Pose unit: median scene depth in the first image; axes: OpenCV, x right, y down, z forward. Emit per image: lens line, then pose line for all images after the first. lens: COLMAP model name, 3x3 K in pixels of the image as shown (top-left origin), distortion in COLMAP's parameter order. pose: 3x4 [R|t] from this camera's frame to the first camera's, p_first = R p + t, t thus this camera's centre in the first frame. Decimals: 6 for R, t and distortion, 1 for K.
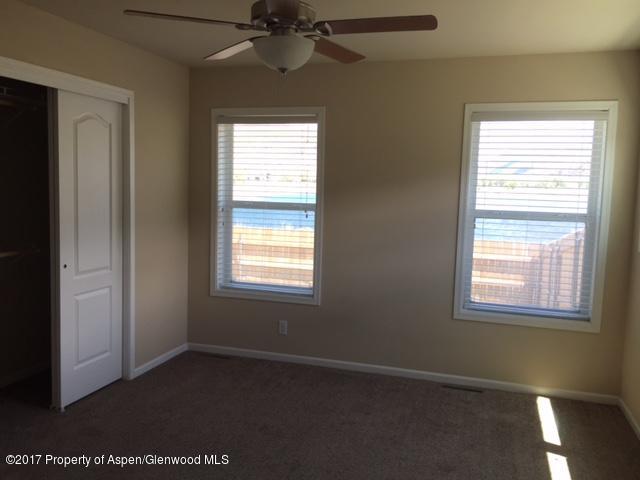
lens RADIAL K [[540.1, 0, 320.0], [0, 540.1, 240.0], [0, 0, 1]] dist [-0.059162, 0.000603]
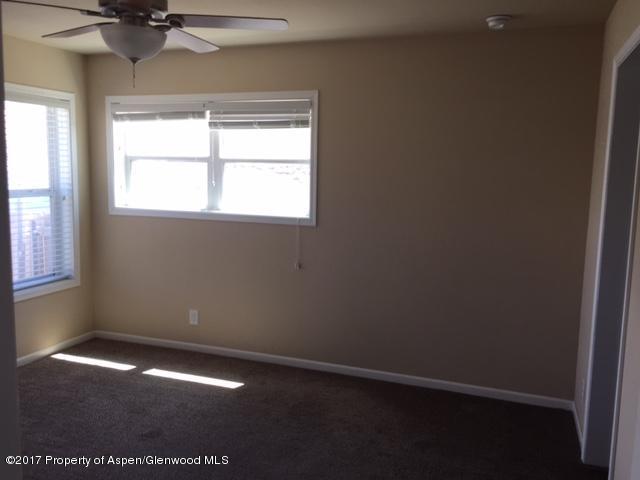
lens RADIAL K [[539.0, 0, 320.0], [0, 539.0, 240.0], [0, 0, 1]] dist [0.008630, 0.005500]
pose [[0.030470, -0.159629, 0.986707, -0.693207], [0.080883, 0.984322, 0.156746, -0.080789], [-0.996258, 0.075031, 0.042903, 0.405634]]
